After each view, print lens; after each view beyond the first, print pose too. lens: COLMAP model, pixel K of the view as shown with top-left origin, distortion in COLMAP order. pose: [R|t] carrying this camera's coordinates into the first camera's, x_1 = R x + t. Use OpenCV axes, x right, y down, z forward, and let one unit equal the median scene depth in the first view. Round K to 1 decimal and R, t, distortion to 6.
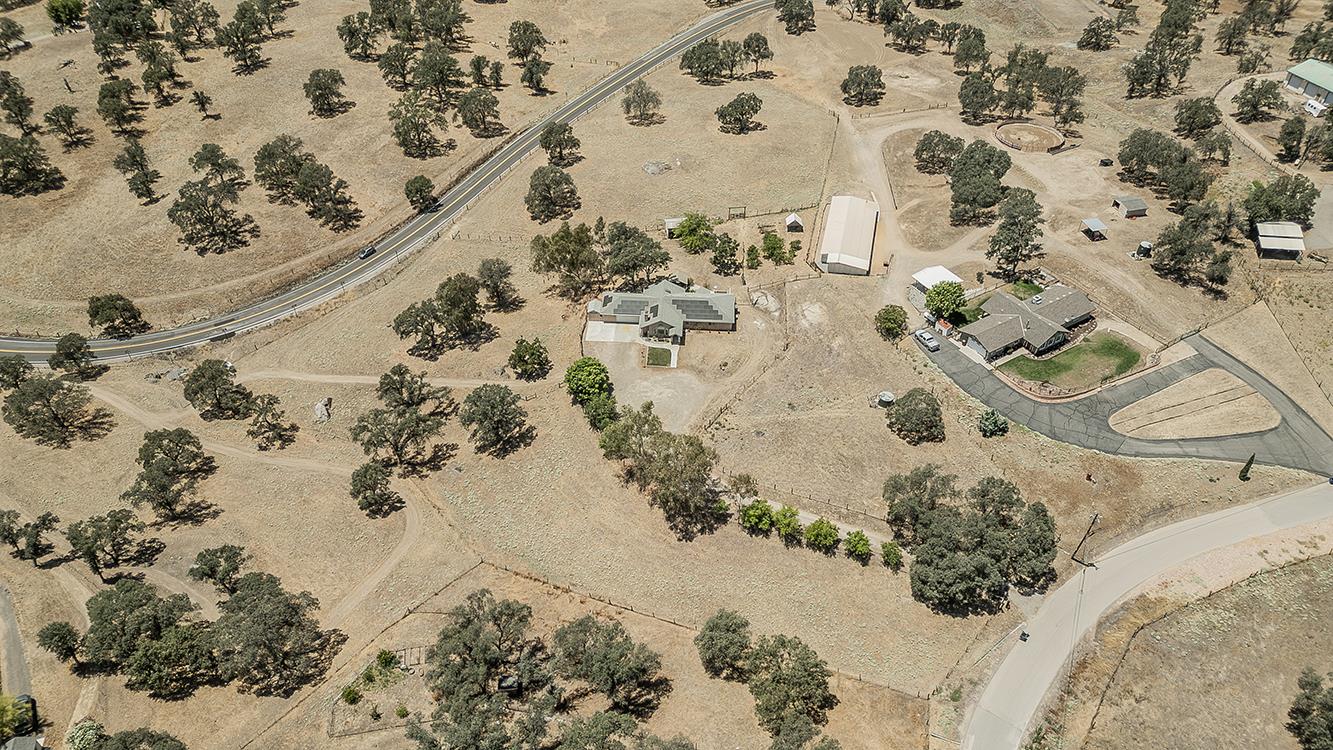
lens RADIAL K [[931.6, 0, 663.8], [0, 931.6, 371.8], [0, 0, 1]] dist [0.074249, -0.041023]
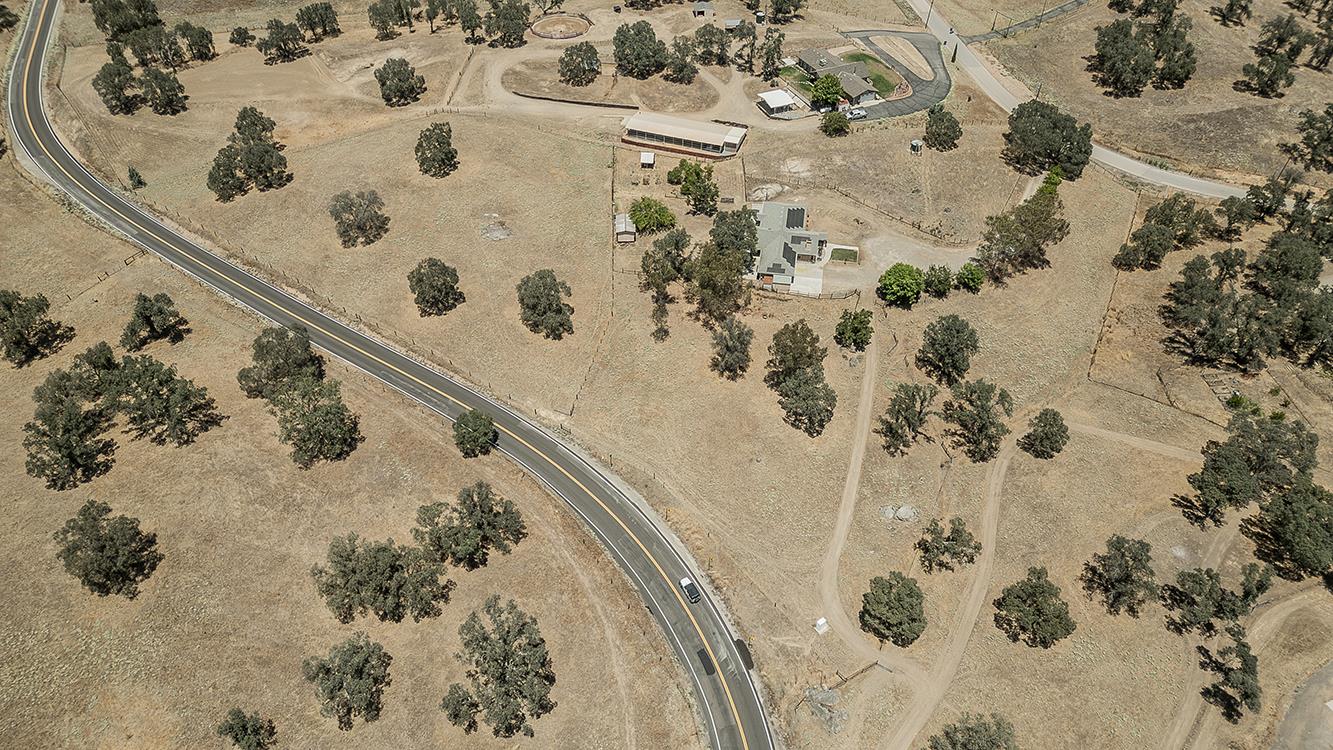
lens RADIAL K [[920.0, 0, 663.8], [0, 920.0, 382.3], [0, 0, 1]] dist [0.073090, -0.041183]
pose [[0.109047, -0.681083, 0.724040, -0.921579], [0.637540, 0.606762, 0.474745, -0.579135], [-0.762661, 0.409835, 0.500383, 0.682364]]
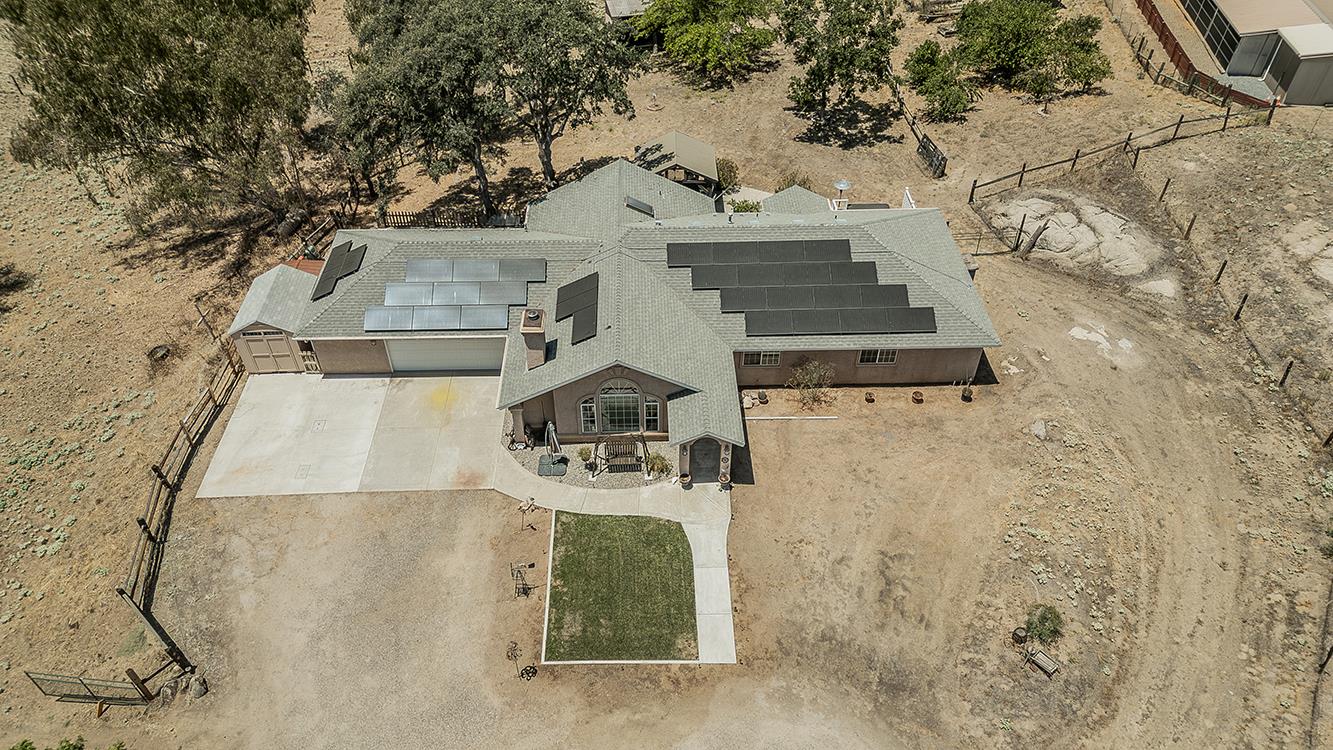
lens RADIAL K [[920.0, 0, 663.8], [0, 920.0, 382.3], [0, 0, 1]] dist [0.073090, -0.041183]
pose [[0.996414, -0.060092, 0.059558, -0.005222], [0.058067, 0.997693, 0.035171, -0.057490], [-0.061534, -0.031586, 0.997605, 0.838887]]
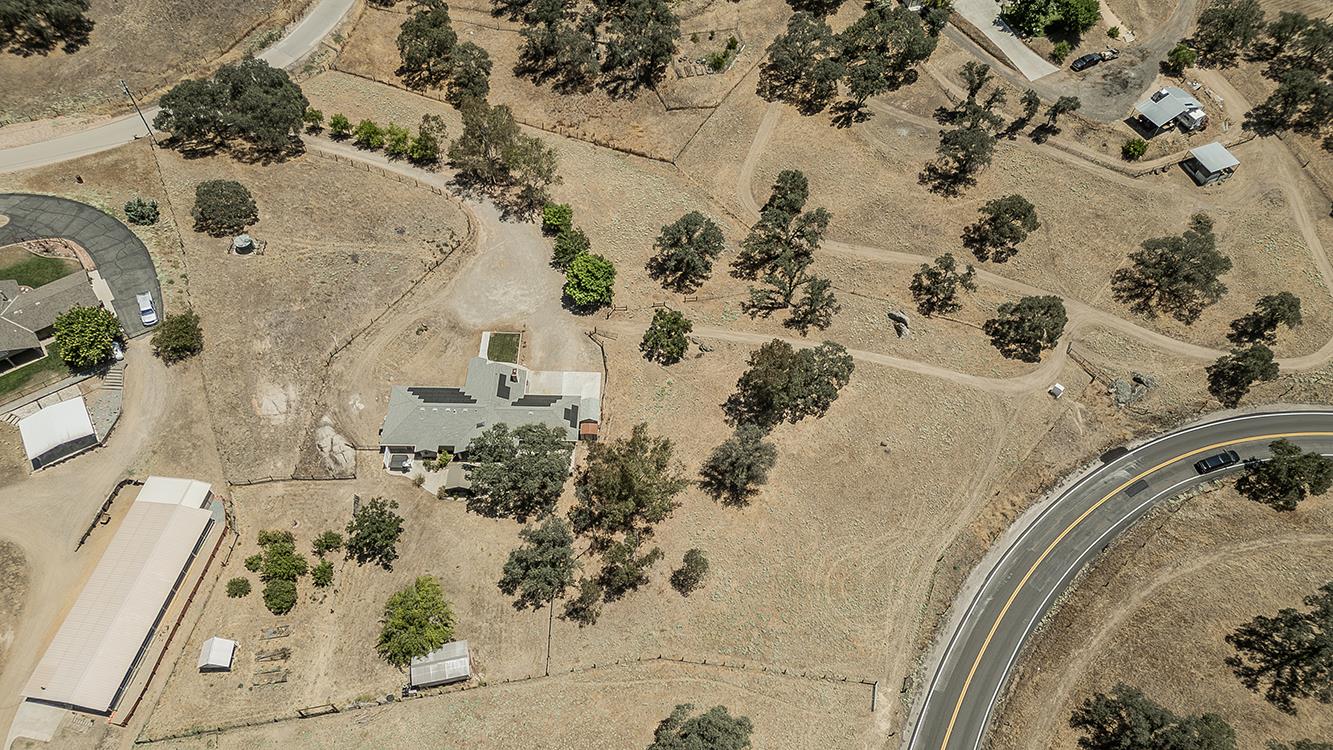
lens RADIAL K [[931.6, 0, 663.8], [0, 931.6, 371.8], [0, 0, 1]] dist [0.074249, -0.041023]
pose [[-0.998981, 0.022848, -0.038916, -0.109077], [-0.041049, -0.101814, 0.993956, -0.805624], [0.018748, 0.994541, 0.102648, 0.946443]]
